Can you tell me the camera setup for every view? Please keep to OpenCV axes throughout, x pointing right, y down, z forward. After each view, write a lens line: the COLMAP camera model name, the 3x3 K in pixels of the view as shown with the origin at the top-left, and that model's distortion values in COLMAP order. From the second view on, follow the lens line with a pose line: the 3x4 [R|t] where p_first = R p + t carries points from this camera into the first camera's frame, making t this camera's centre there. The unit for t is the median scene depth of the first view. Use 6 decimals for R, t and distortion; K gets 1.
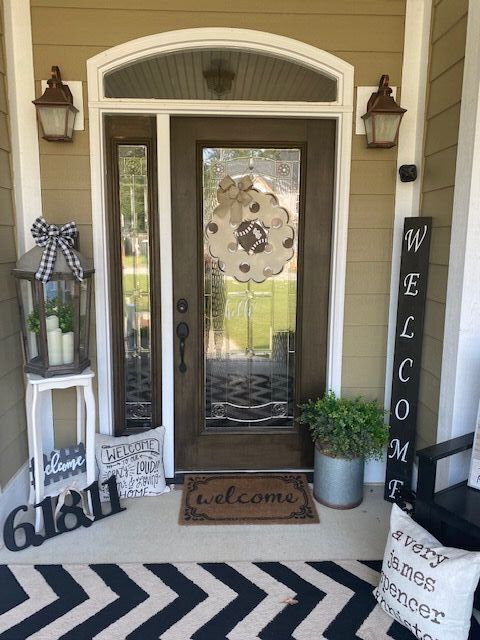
lens RADIAL K [[491.9, 0, 240.7], [0, 491.9, 320.2], [0, 0, 1]] dist [0.012597, -0.015751]
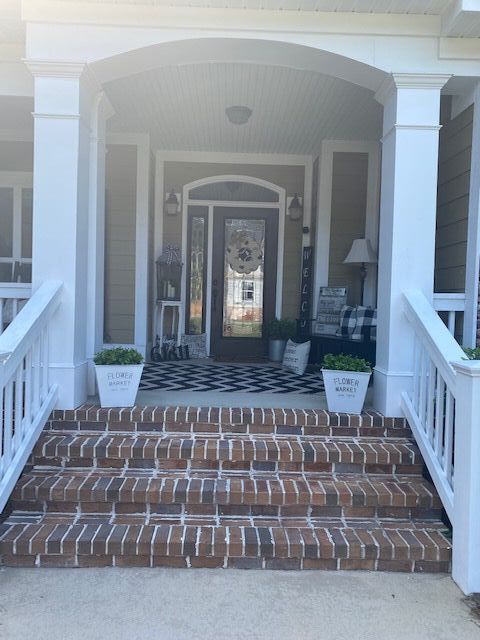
lens RADIAL K [[491.9, 0, 238.7], [0, 491.9, 320.2], [0, 0, 1]] dist [0.012597, -0.015751]
pose [[0.999791, 0.020256, -0.002880, 0.006956], [-0.020459, 0.991390, -0.129333, 0.506493], [0.000235, 0.129365, 0.991597, -1.481138]]
